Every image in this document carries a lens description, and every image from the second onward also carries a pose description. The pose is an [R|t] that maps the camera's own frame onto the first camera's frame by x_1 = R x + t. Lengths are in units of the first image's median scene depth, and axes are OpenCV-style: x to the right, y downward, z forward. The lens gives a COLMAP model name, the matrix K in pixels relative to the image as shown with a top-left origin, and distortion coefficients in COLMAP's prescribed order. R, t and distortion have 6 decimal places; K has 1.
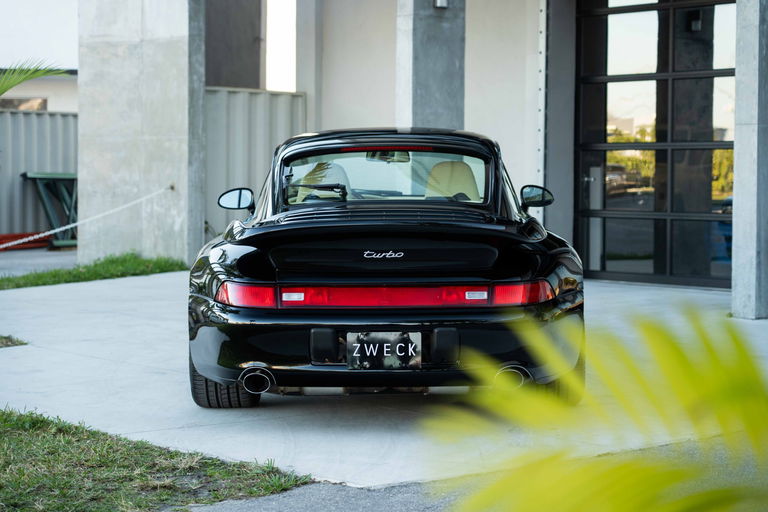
lens RADIAL K [[1720.7, 0, 384.0], [0, 1720.7, 256.0], [0, 0, 1]] dist [0.018183, 0.107693]
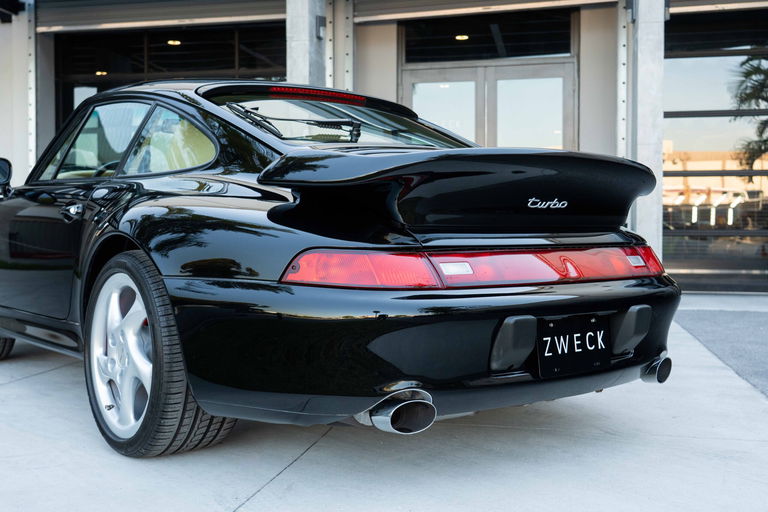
lens RADIAL K [[868.0, 0, 384.0], [0, 868.0, 256.0], [0, 0, 1]] dist [0.047645, -0.001327]
pose [[0.769183, -0.014279, 0.638869, -0.218735], [0.031239, 0.999395, -0.015274, 0.018686], [-0.638265, 0.031706, 0.769164, 0.627145]]
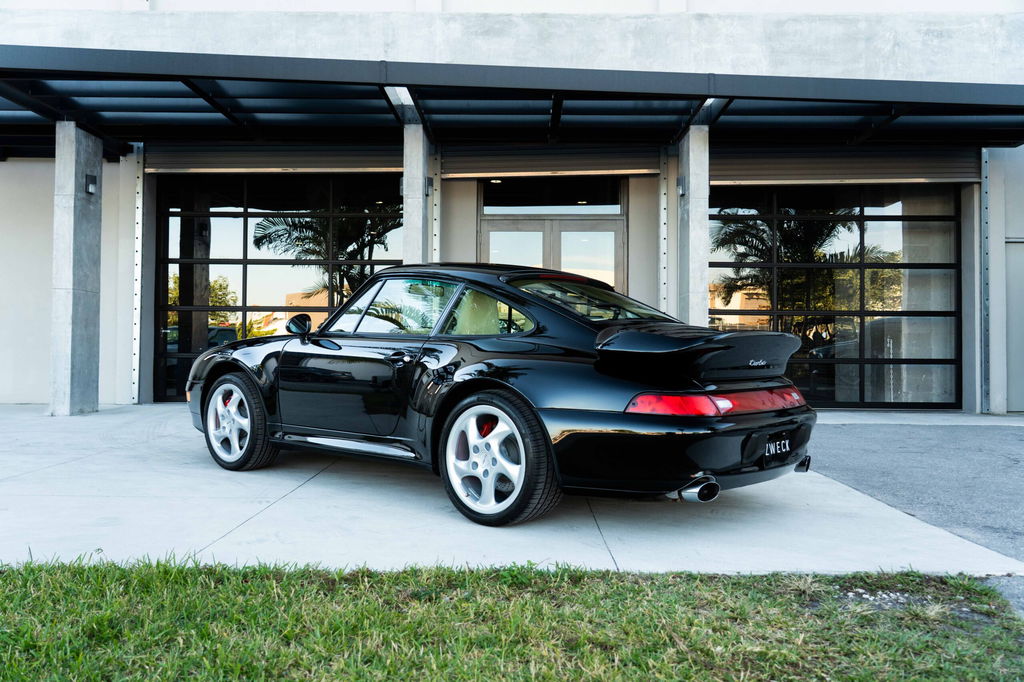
lens RADIAL K [[846.2, 0, 512.0], [0, 846.2, 341.0], [0, 0, 1]] dist [-0.000140, -0.005949]
pose [[0.639671, 0.013583, 0.768529, -0.425800], [0.029919, 0.998646, -0.042553, 0.002967], [-0.768066, 0.050213, 0.638398, 0.621688]]
